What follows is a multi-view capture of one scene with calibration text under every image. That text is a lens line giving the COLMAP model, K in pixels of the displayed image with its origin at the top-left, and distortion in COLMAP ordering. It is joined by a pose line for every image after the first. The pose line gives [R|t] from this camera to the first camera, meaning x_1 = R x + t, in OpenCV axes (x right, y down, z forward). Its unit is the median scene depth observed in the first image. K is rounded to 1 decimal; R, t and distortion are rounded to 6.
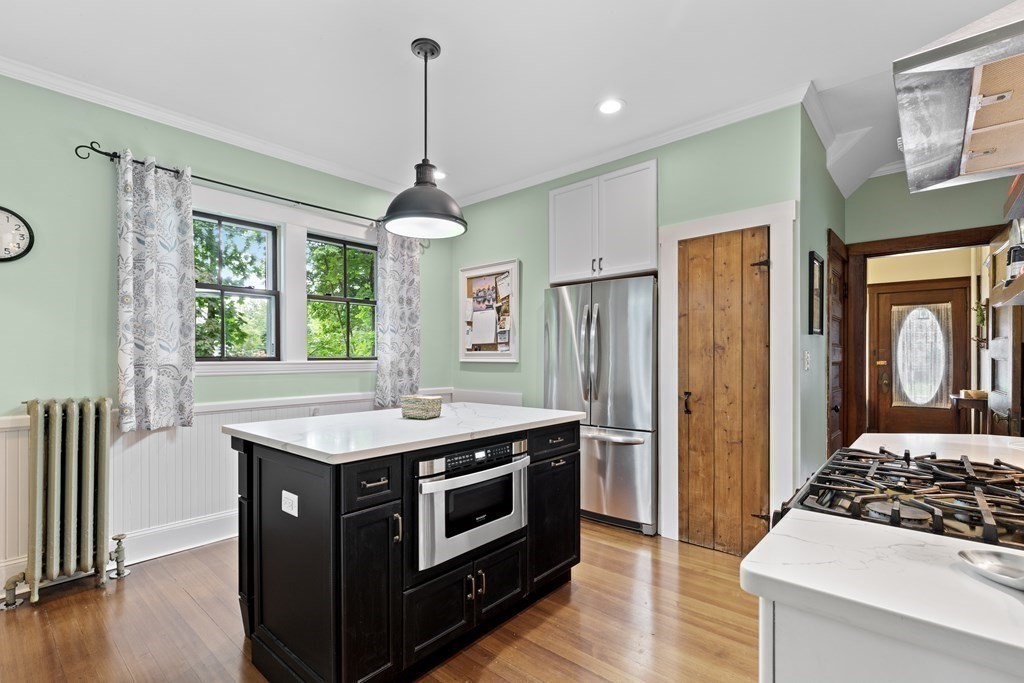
lens RADIAL K [[470.6, 0, 495.7], [0, 470.6, 358.8], [0, 0, 1]] dist [0.002956, -0.000346]
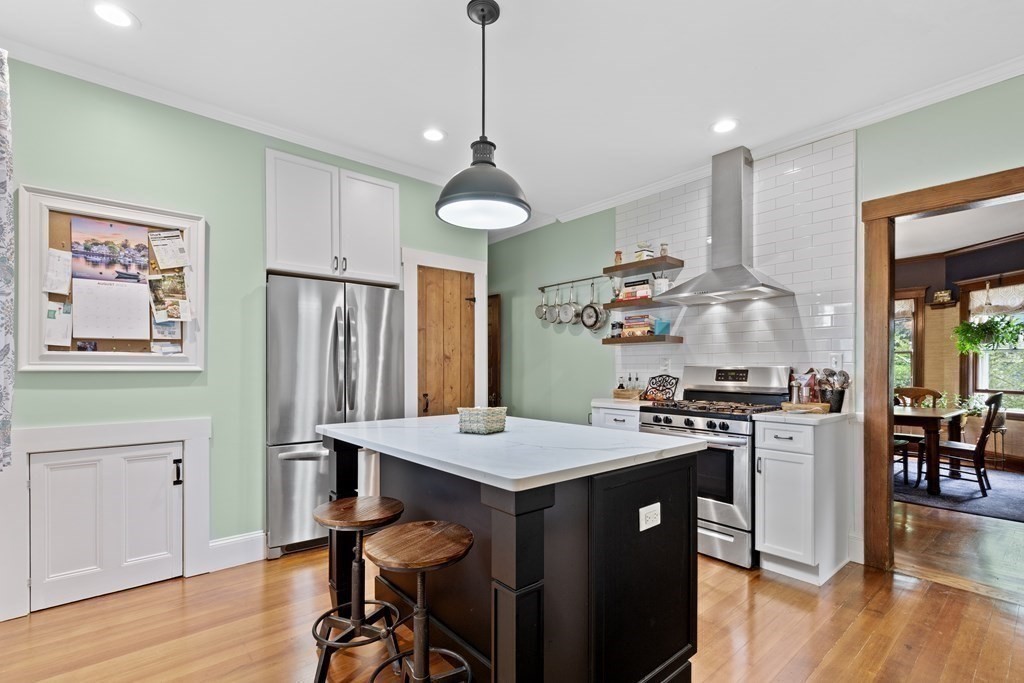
lens RADIAL K [[470.6, 0, 499.9], [0, 470.6, 364.3], [0, 0, 1]] dist [0.002956, -0.000346]
pose [[0.133954, 0.002153, 0.990985, -0.547631], [-0.005169, 0.999986, -0.001474, -0.003018], [-0.990974, -0.004925, 0.133963, 0.473706]]
